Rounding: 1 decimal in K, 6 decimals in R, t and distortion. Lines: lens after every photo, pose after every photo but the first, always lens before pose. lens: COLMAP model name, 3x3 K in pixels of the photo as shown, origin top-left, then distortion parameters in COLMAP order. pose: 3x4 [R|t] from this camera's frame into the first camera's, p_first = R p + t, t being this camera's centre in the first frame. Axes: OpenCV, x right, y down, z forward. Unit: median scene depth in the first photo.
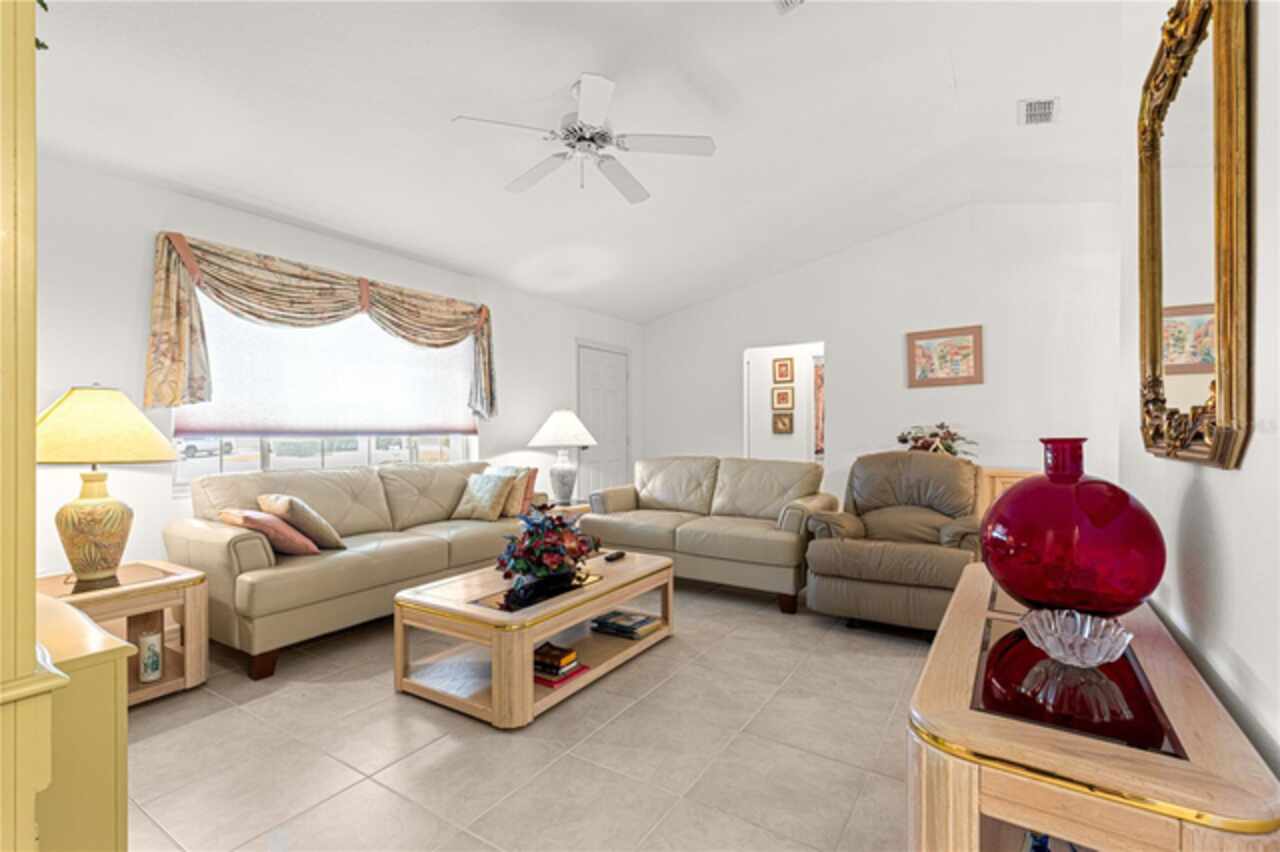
lens RADIAL K [[570.2, 0, 640.2], [0, 570.2, 431.8], [0, 0, 1]] dist [0.002991, -0.000393]
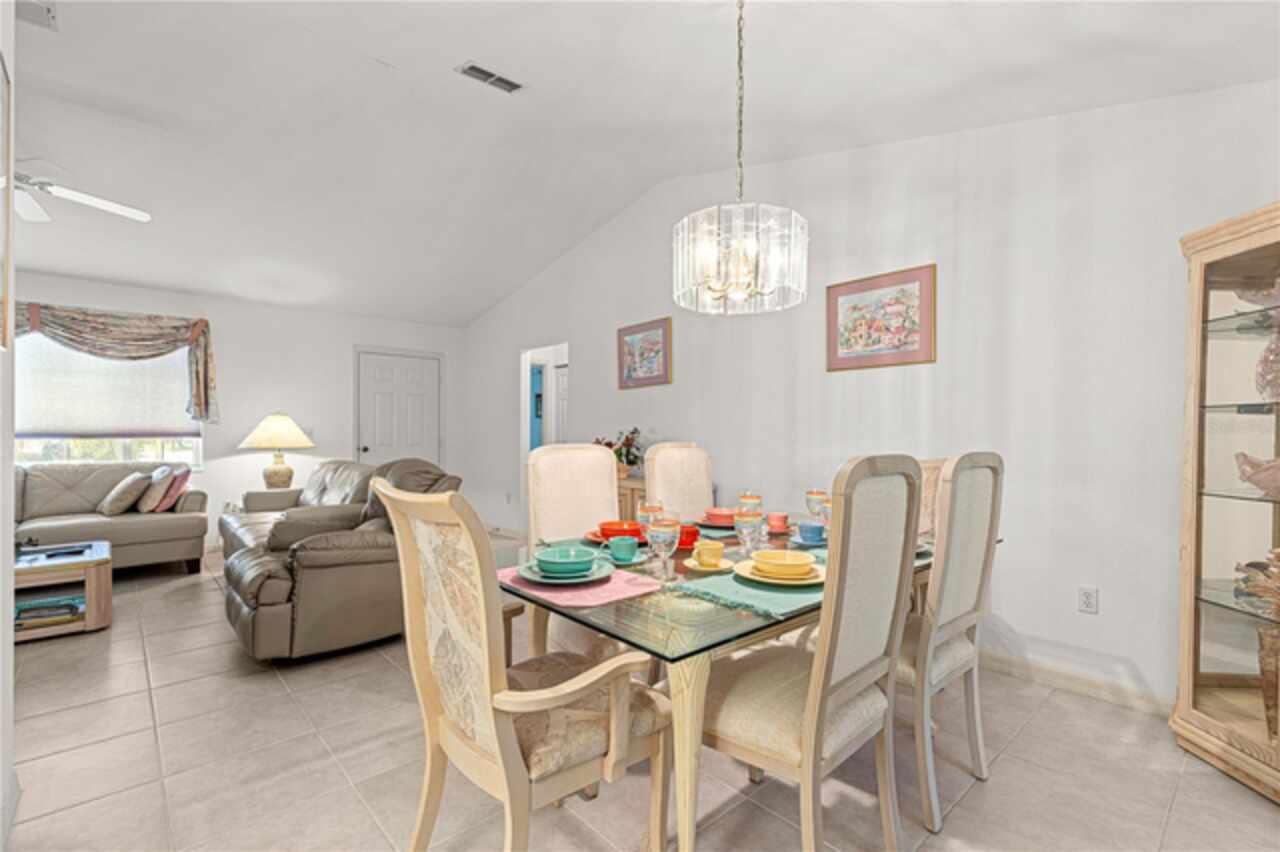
lens RADIAL K [[570.2, 0, 640.2], [0, 570.2, 431.8], [0, 0, 1]] dist [0.002991, -0.000393]
pose [[0.967250, 0.005993, -0.253755, 0.849833], [-0.005806, 0.999982, 0.001486, -0.012794], [0.253760, 0.000036, 0.967267, 0.158198]]
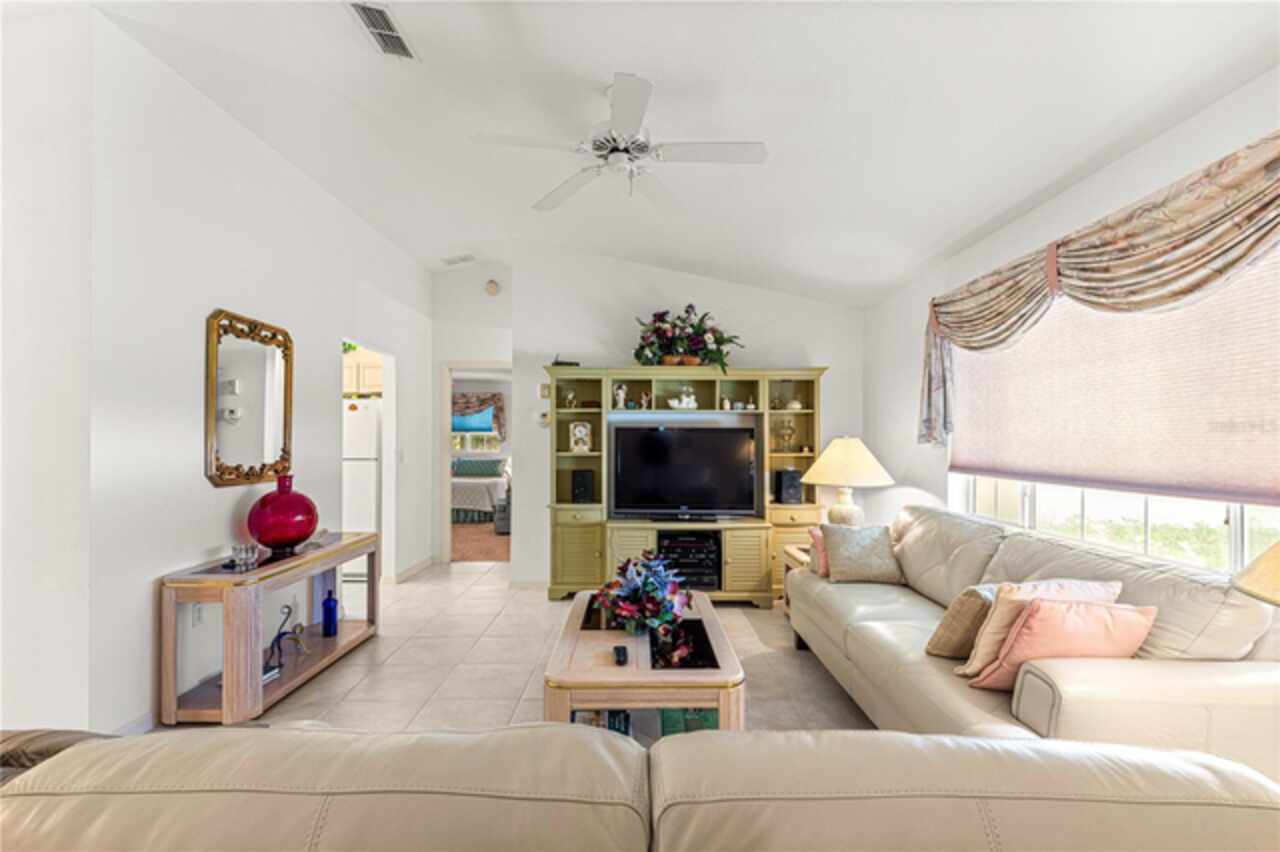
lens RADIAL K [[570.2, 0, 640.2], [0, 570.2, 431.8], [0, 0, 1]] dist [0.002991, -0.000393]
pose [[-0.844994, -0.001219, -0.534775, 0.217320], [0.005596, 0.999923, -0.011121, -0.041360], [0.534747, -0.012389, -0.844921, 1.093100]]
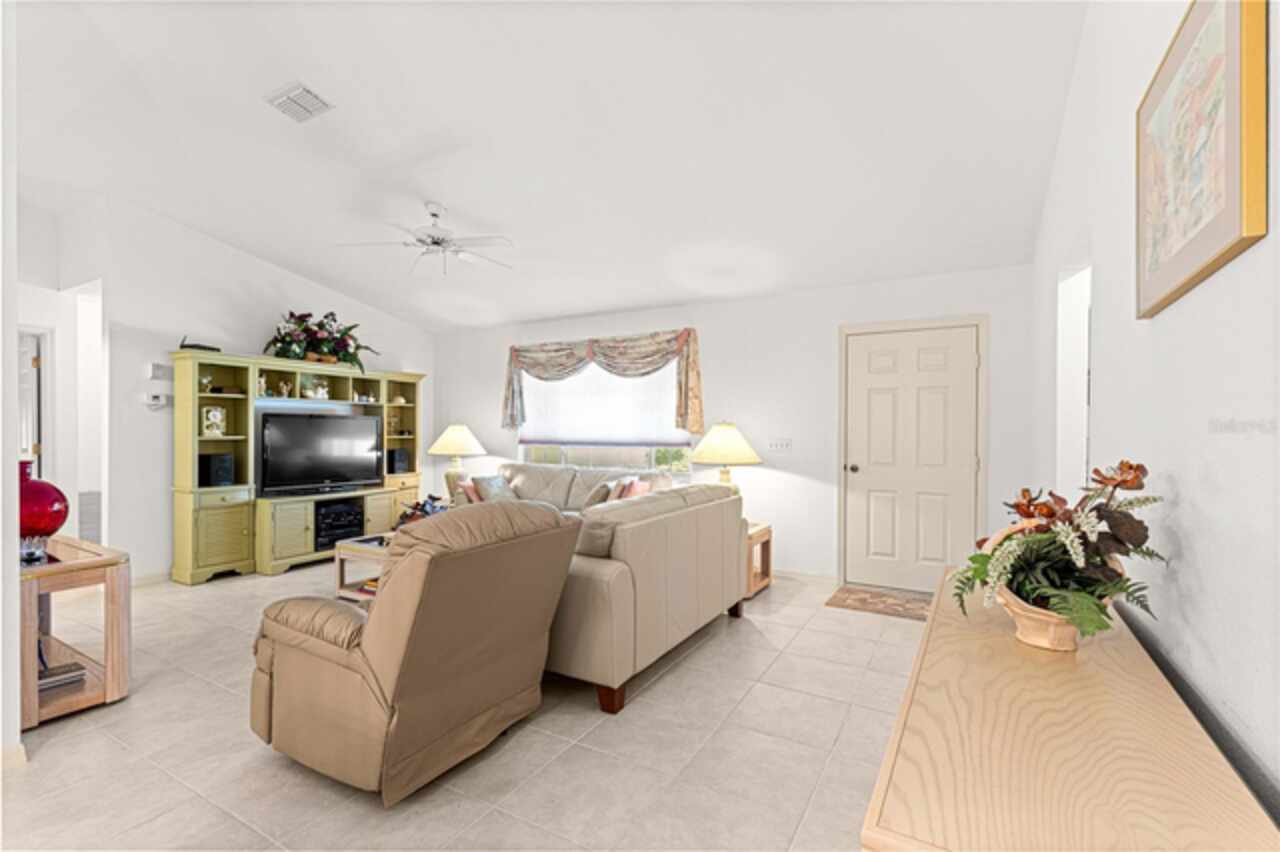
lens RADIAL K [[570.2, 0, 640.2], [0, 570.2, 431.8], [0, 0, 1]] dist [0.002991, -0.000393]
pose [[0.043180, 0.007819, -0.999037, 0.834037], [-0.002906, 0.999966, 0.007700, -0.035295], [0.999063, 0.002571, 0.043201, 0.898194]]
